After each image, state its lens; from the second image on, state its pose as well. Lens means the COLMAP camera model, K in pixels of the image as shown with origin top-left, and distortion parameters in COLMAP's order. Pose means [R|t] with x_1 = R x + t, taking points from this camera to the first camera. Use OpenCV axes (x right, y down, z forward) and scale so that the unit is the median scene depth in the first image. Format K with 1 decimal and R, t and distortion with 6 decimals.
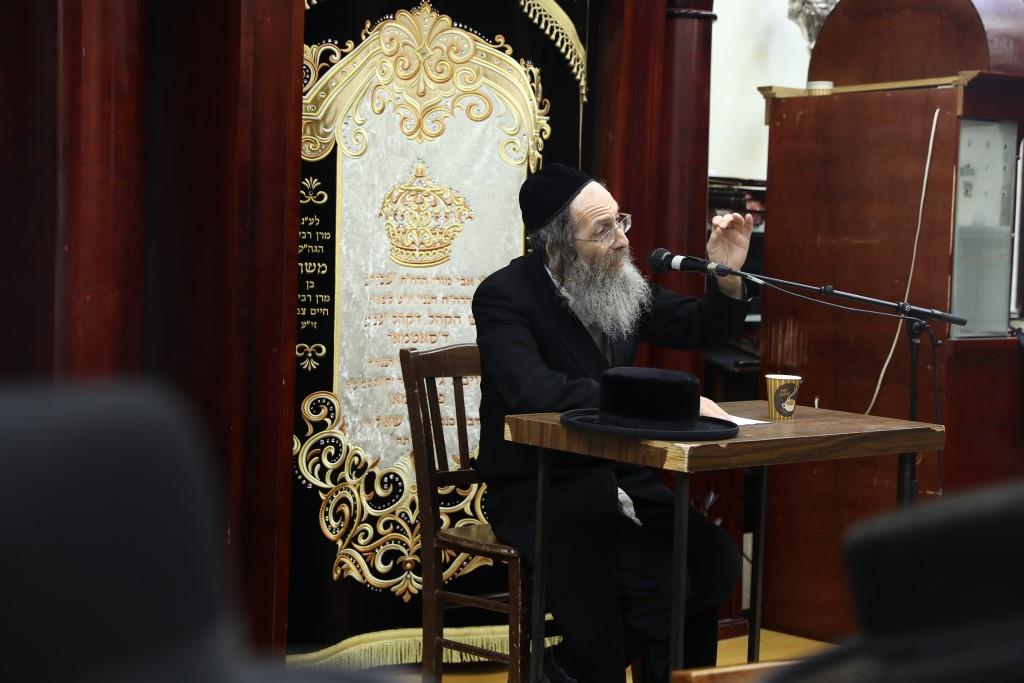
lens RADIAL K [[1916.7, 0, 512.0], [0, 1916.7, 341.5], [0, 0, 1]] dist [0.215003, 0.032493]
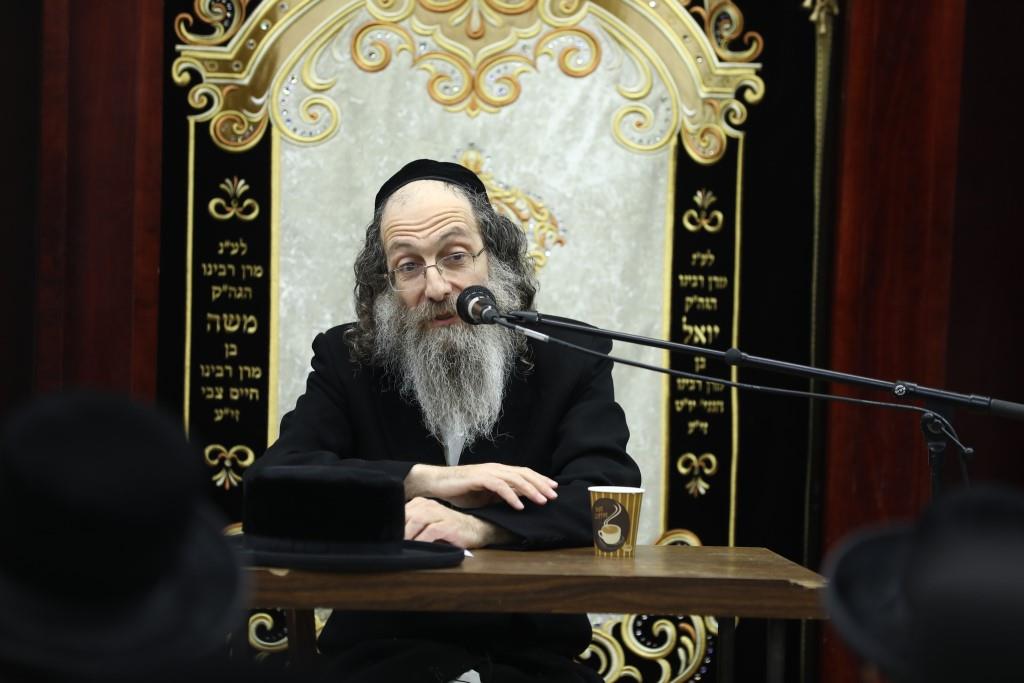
lens RADIAL K [[5761.0, 0, 515.4], [0, 5761.0, 360.9], [0, 0, 1]] dist [1.971920, -0.854427]
pose [[0.824322, 0.007488, -0.566071, 0.975011], [-0.036005, 0.998582, -0.039221, 0.041603], [0.564975, 0.052712, 0.823423, -0.460637]]
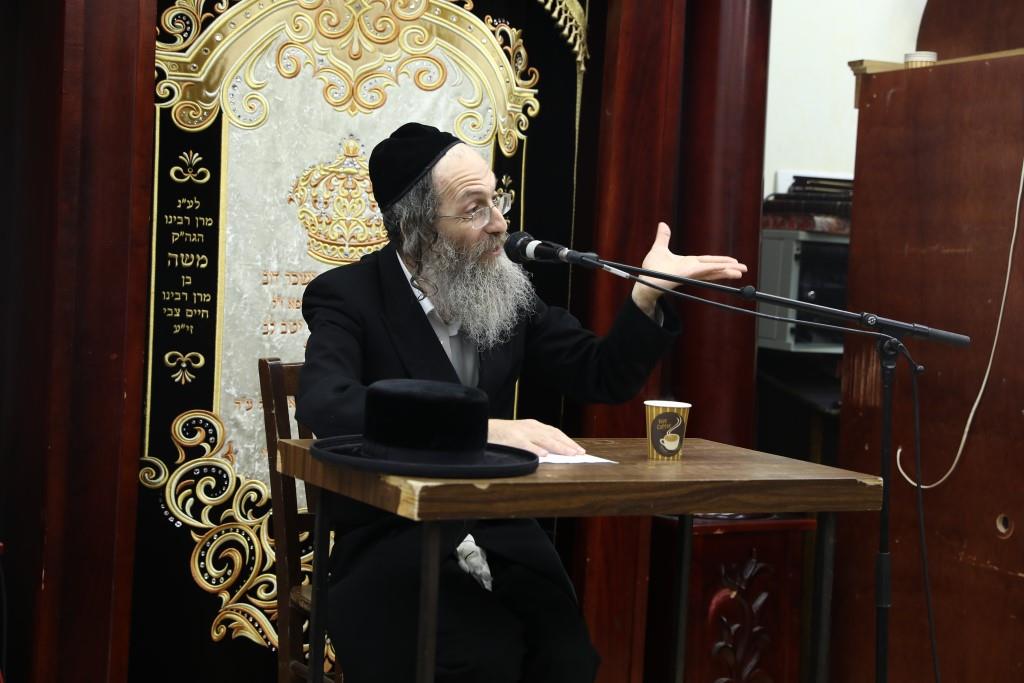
lens RADIAL K [[1916.7, 0, 512.0], [0, 1916.7, 341.5], [0, 0, 1]] dist [0.215003, 0.032493]
pose [[0.972733, 0.025874, -0.230480, 0.212125], [-0.032632, 0.999141, -0.025558, 0.012676], [0.229620, 0.032382, 0.972741, 0.213078]]
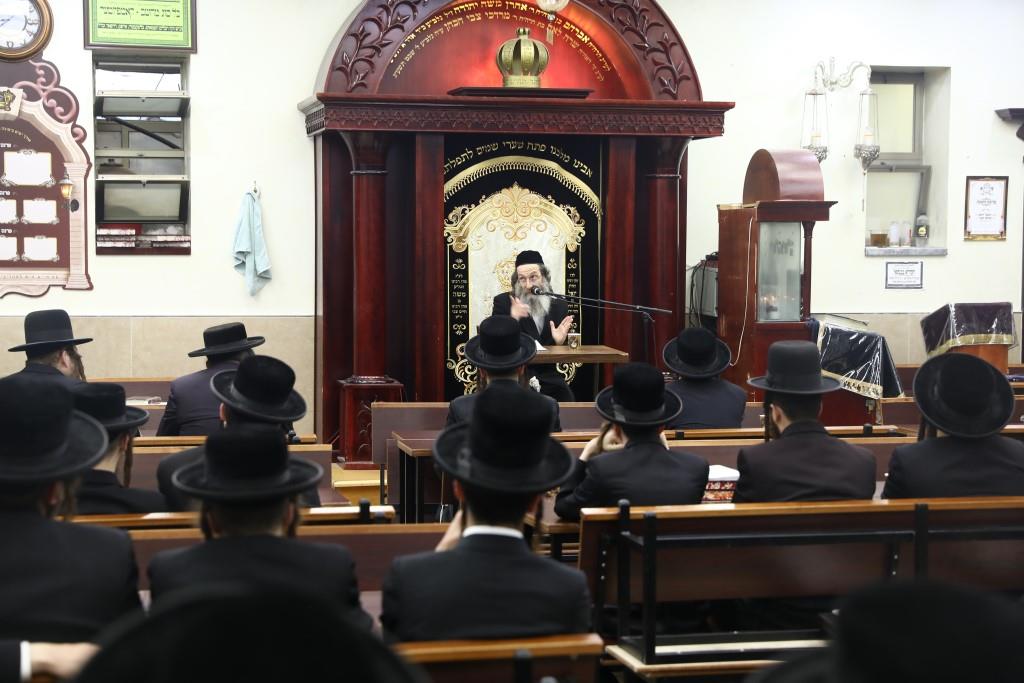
lens RADIAL K [[2034.2, 0, 512.0], [0, 2034.2, 341.5], [0, 0, 1]] dist [0.401570, 0.063007]
pose [[0.875899, -0.001283, -0.482493, 1.182475], [-0.004229, 0.999938, -0.010336, 0.048325], [0.482476, 0.011094, 0.875839, -1.241668]]
